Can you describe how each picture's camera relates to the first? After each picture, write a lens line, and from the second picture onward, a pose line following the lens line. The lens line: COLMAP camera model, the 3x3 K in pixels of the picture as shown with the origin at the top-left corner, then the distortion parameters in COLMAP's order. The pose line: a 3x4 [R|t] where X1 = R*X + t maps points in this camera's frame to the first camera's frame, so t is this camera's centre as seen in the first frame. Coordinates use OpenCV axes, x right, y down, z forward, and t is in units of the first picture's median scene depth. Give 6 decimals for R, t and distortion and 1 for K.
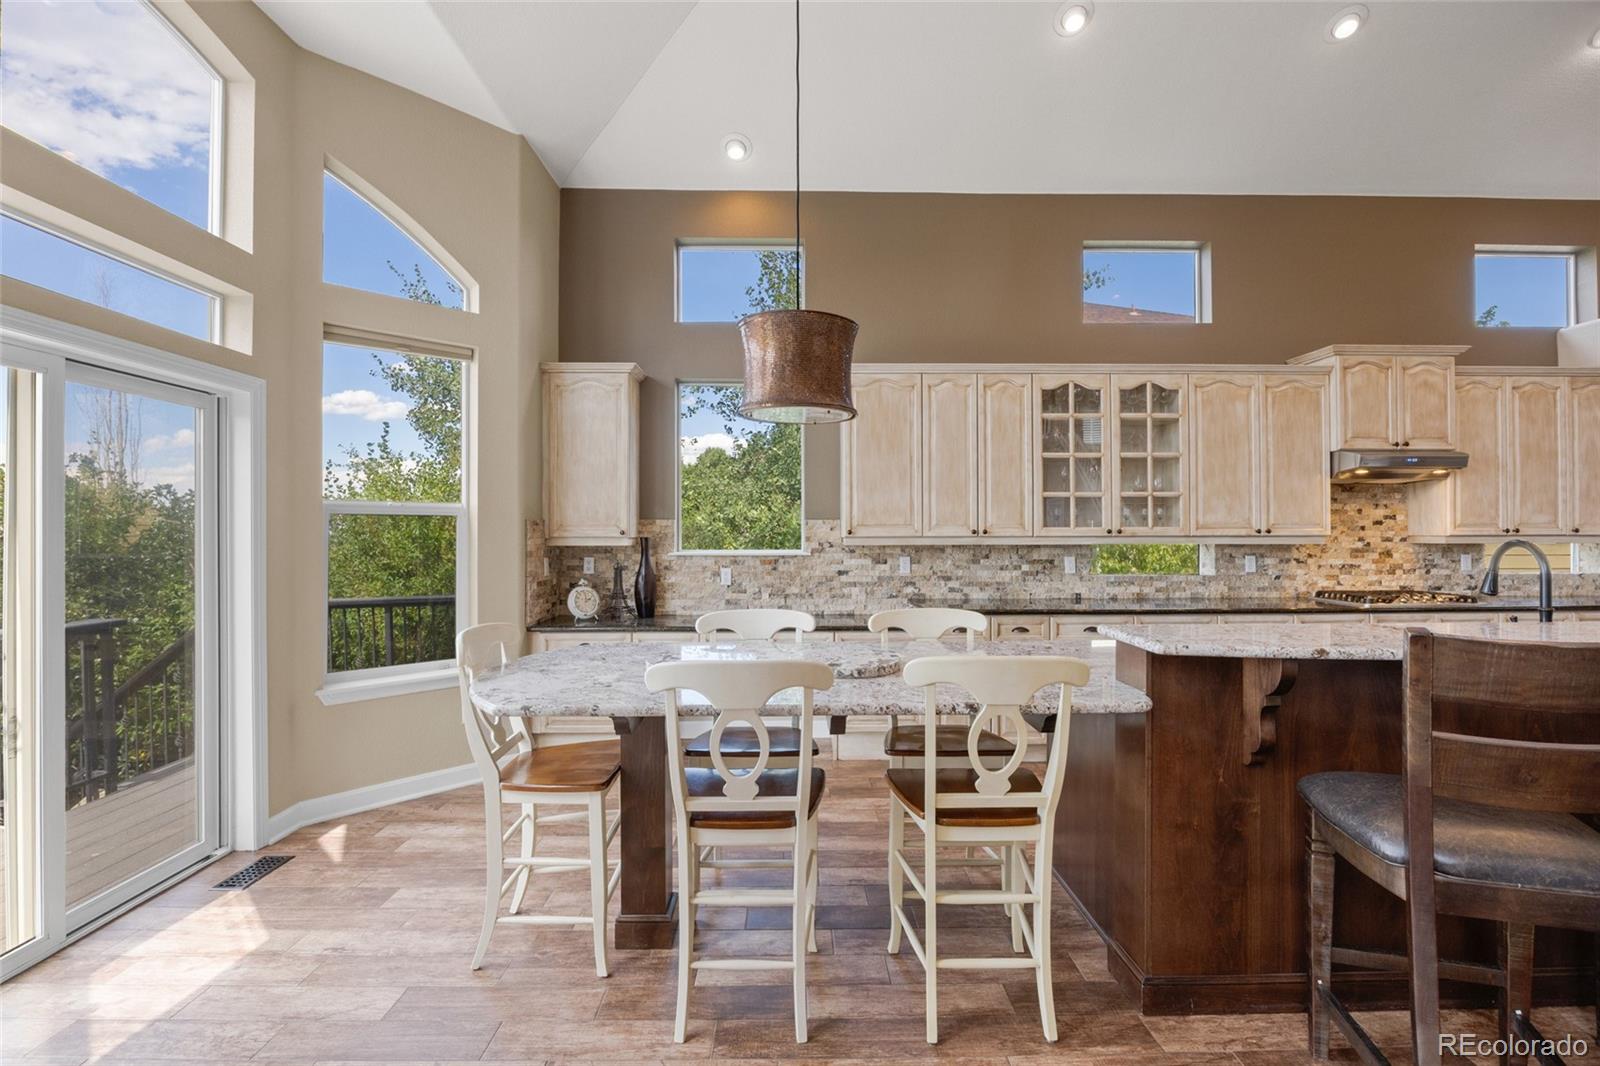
lens RADIAL K [[738.0, 0, 800.0], [0, 738.0, 533.0], [0, 0, 1]] dist [-0.000792, -0.000186]
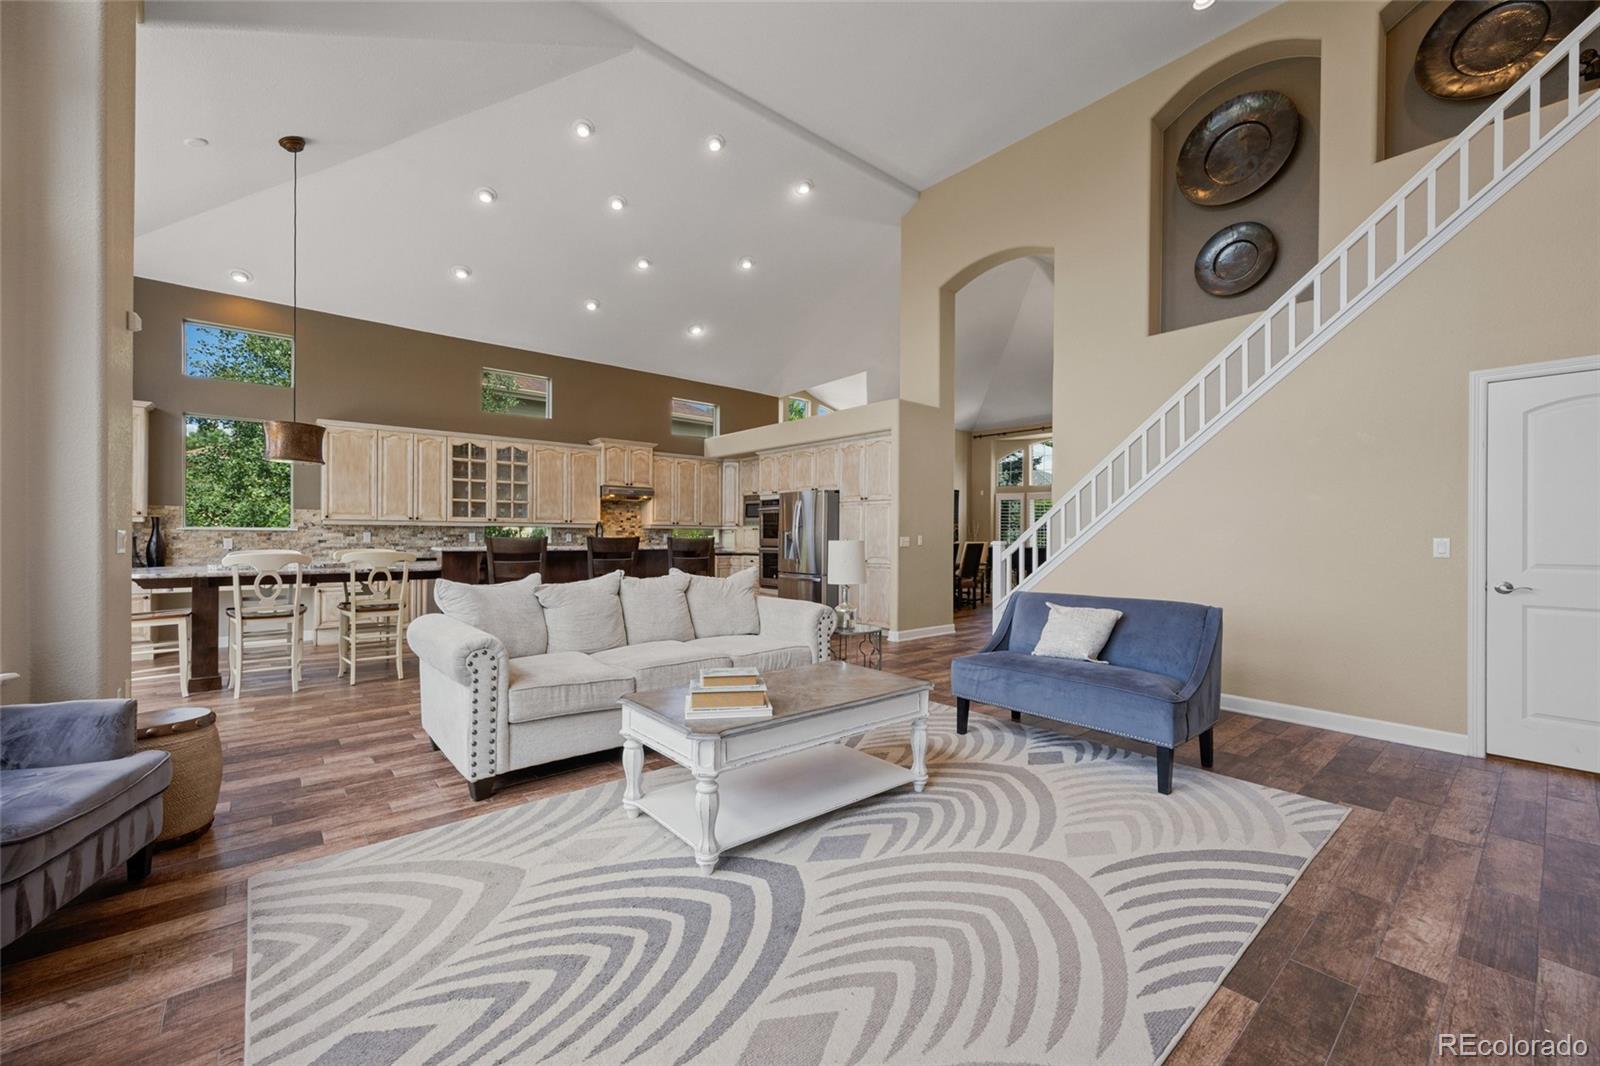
lens RADIAL K [[643.9, 0, 800.0], [0, 643.9, 533.0], [0, 0, 1]] dist [0.013581, 0.000083]
pose [[0.777107, 0.008888, 0.629305, -0.027182], [-0.008512, 0.999957, -0.003612, 0.032524], [-0.629310, -0.002549, 0.777150, -0.872119]]
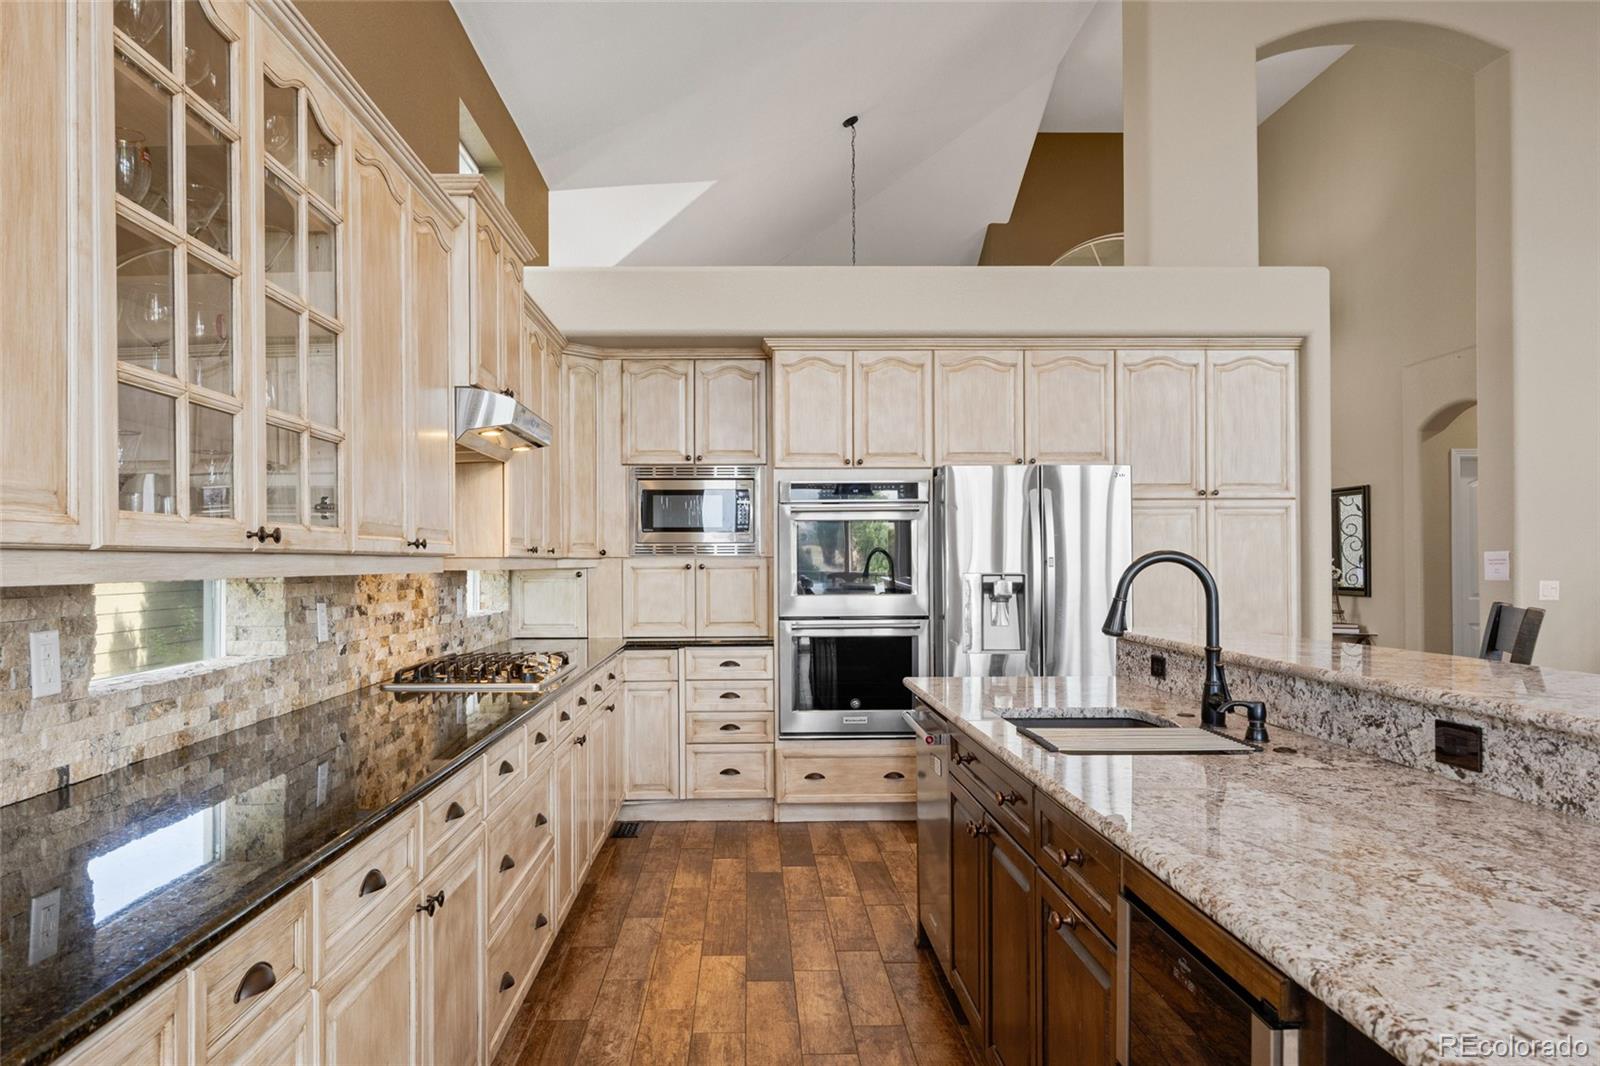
lens RADIAL K [[1104.0, 0, 800.0], [0, 1104.0, 533.0], [0, 0, 1]] dist [-0.000113, -0.000091]
pose [[-0.024782, 0.027644, 0.999311, -0.027316], [0.006638, 0.999600, -0.027487, 0.010381], [-0.999671, 0.005952, -0.024956, 0.761179]]
